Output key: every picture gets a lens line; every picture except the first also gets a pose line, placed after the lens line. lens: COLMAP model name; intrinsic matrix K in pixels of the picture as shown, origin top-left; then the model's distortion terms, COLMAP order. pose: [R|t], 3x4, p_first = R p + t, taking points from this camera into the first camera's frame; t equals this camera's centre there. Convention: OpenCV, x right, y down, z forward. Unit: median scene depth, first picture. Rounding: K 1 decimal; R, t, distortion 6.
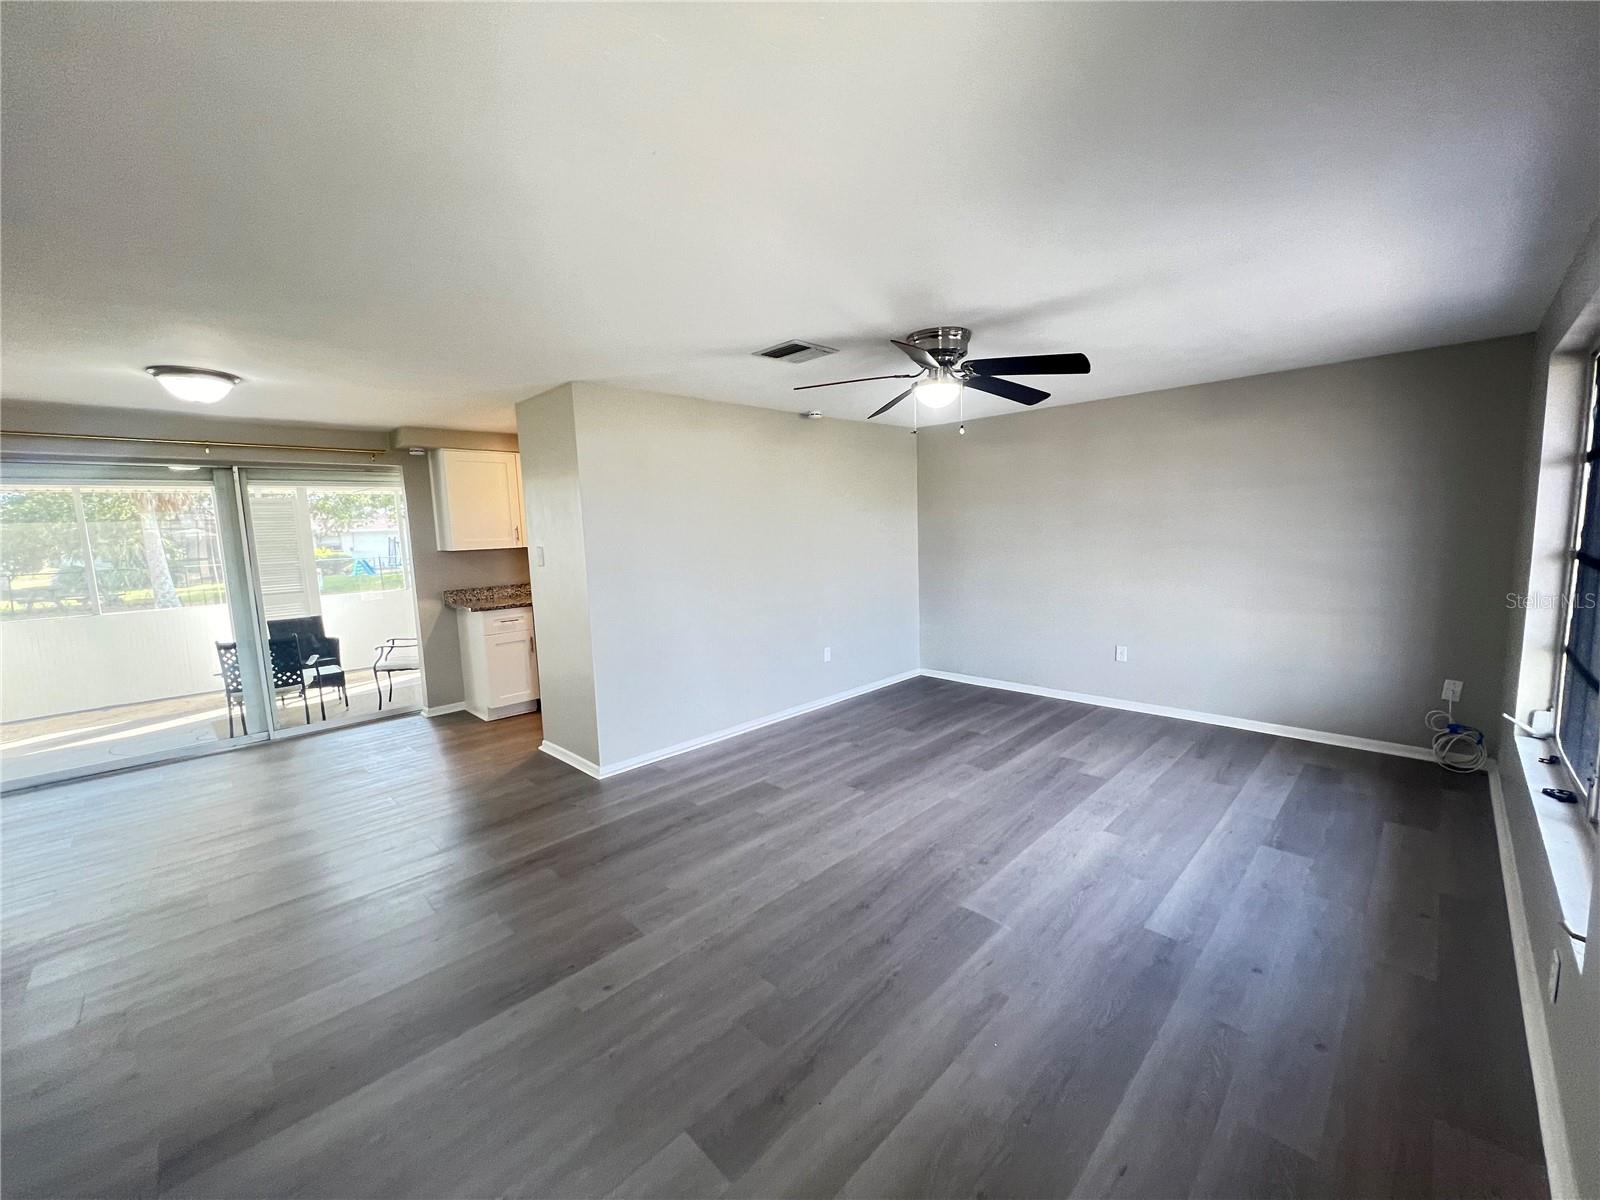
lens RADIAL K [[635.4, 0, 803.4], [0, 635.4, 601.4], [0, 0, 1]] dist [-0.001985, 0.001519]
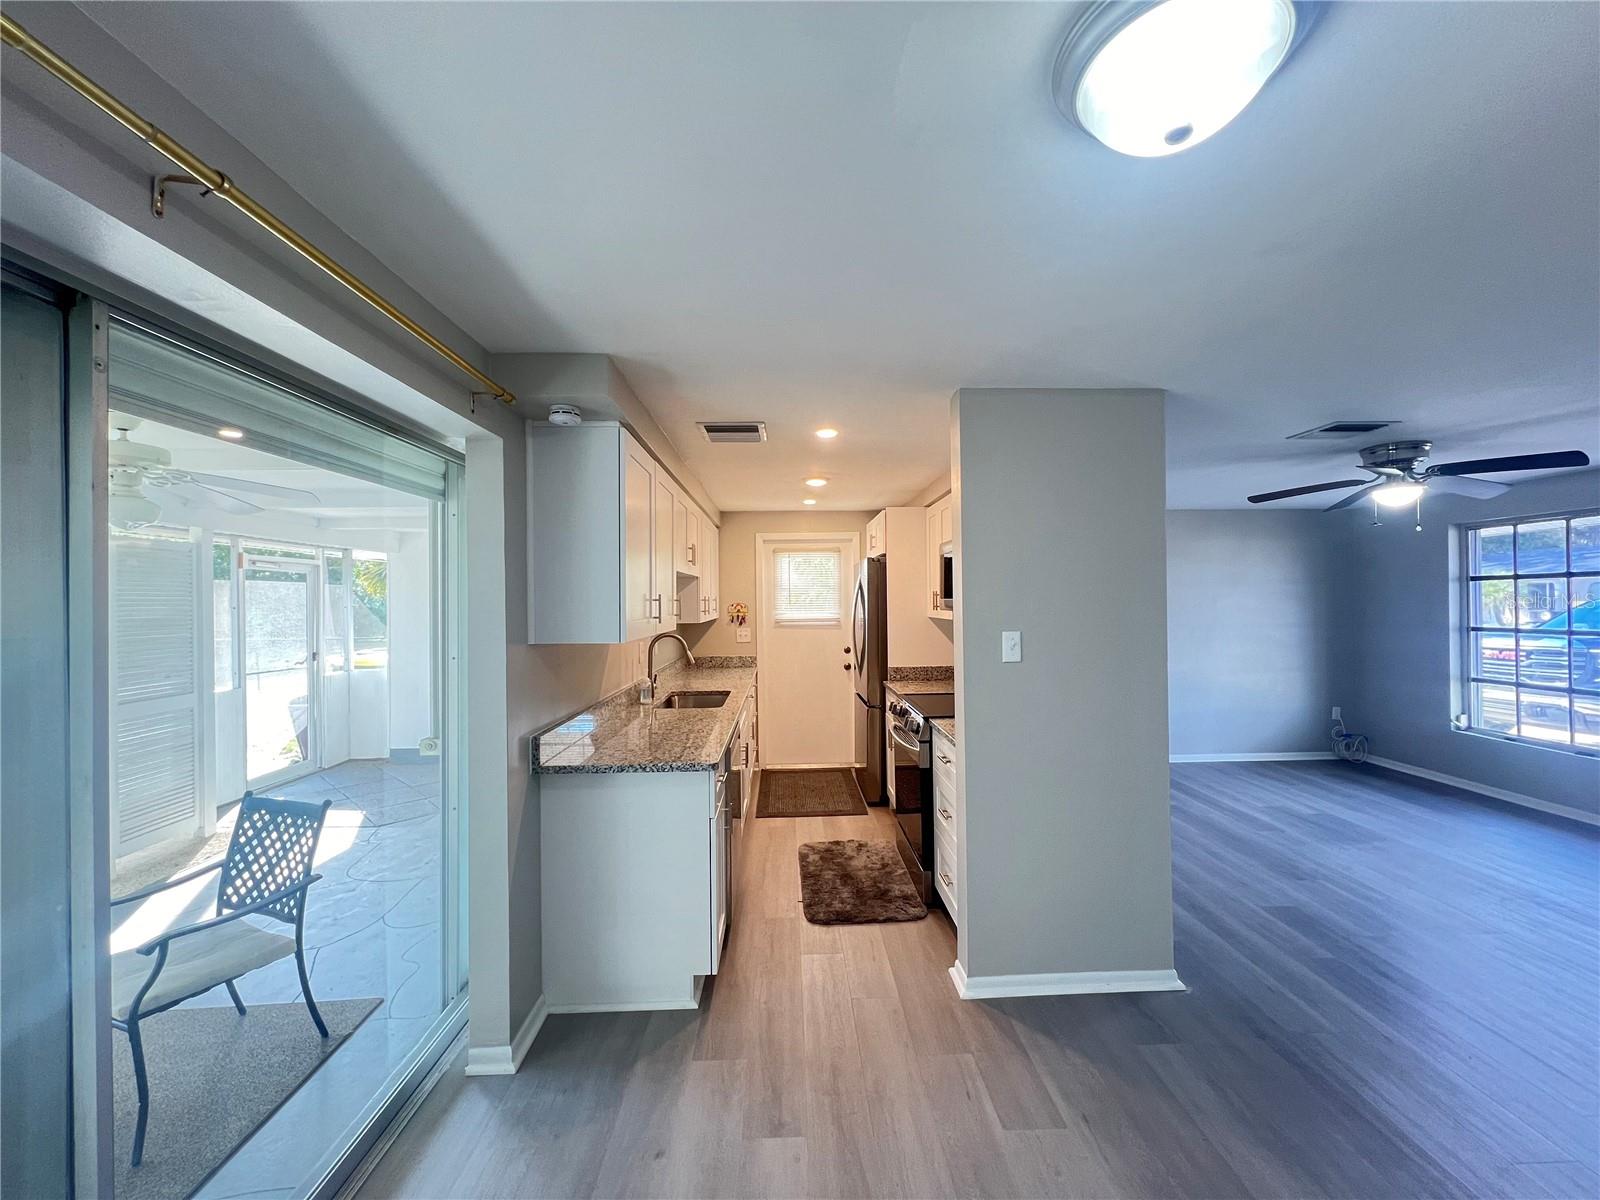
lens RADIAL K [[635.4, 0, 806.2], [0, 635.4, 600.7], [0, 0, 1]] dist [-0.001985, 0.001519]
pose [[0.683314, 0.027748, 0.729597, -1.105049], [0.075287, 0.991273, -0.108211, -0.072800], [-0.726233, 0.128872, 0.675261, 0.824353]]
